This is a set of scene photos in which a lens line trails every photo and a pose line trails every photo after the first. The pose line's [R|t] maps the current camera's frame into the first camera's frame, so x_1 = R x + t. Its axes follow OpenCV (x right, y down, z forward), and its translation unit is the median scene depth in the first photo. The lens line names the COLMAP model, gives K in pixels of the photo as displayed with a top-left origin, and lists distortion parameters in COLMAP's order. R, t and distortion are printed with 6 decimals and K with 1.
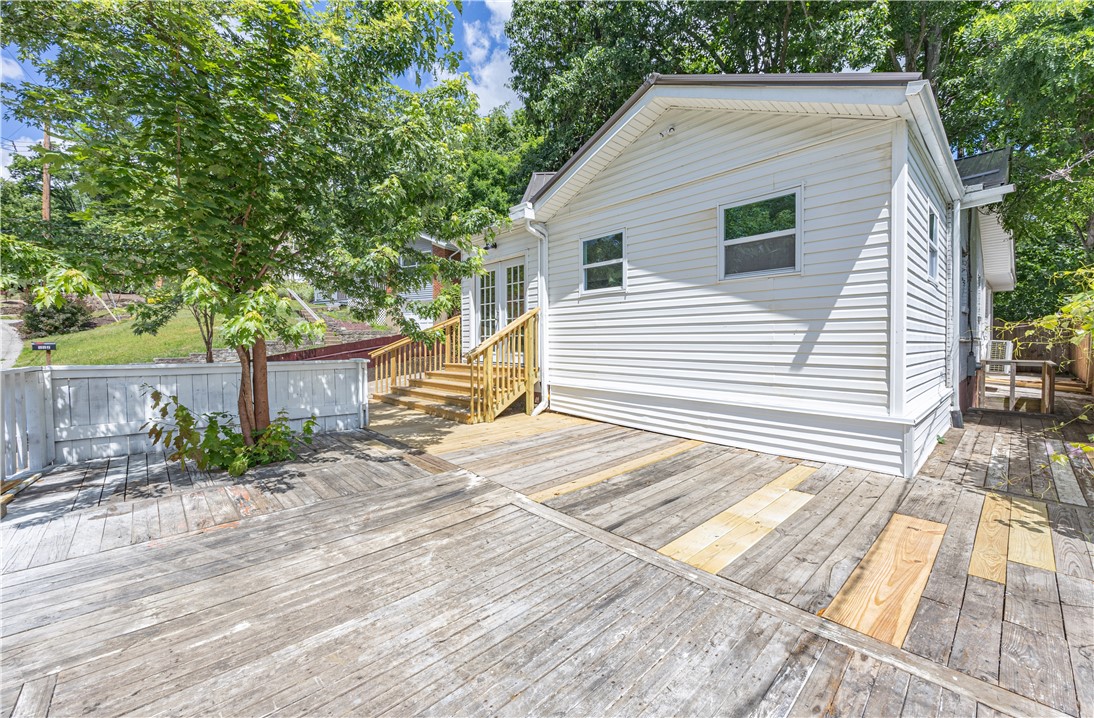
lens RADIAL K [[426.7, 0, 547.7], [0, 426.7, 352.8], [0, 0, 1]] dist [-0.001487, -0.000185]
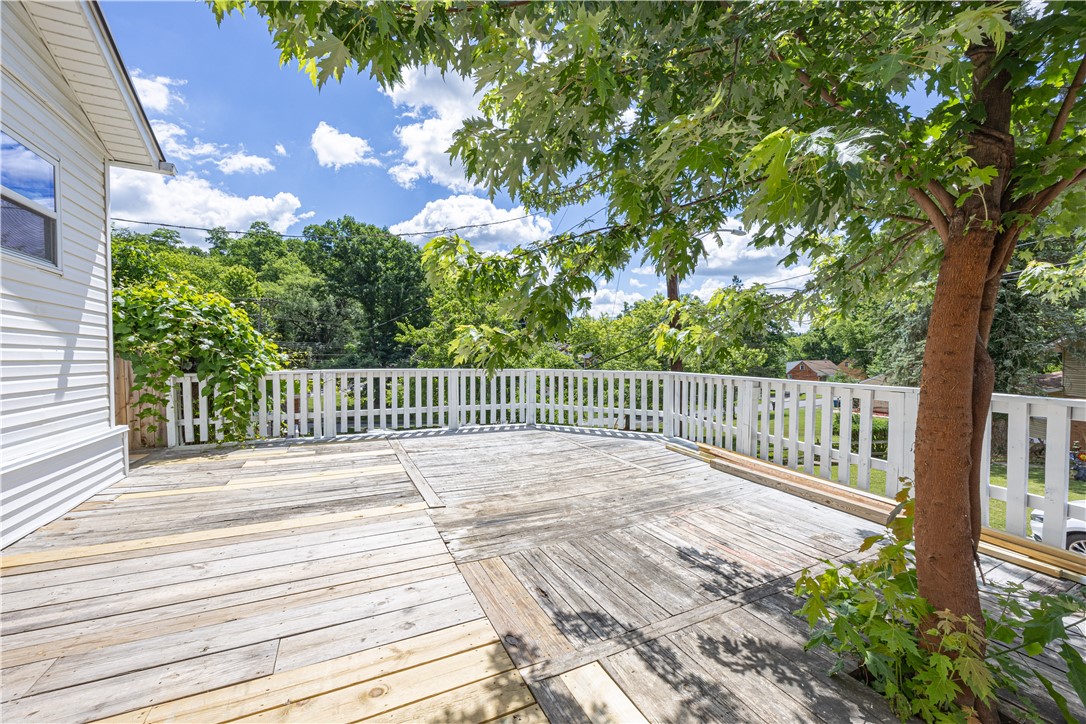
lens RADIAL K [[422.6, 0, 540.0], [0, 422.6, 364.2], [0, 0, 1]] dist [-0.000407, -0.000016]
pose [[-0.960937, -0.004602, 0.276729, -0.567482], [0.007175, 0.999111, 0.041531, -0.053868], [-0.276675, 0.041894, -0.960050, 1.798375]]
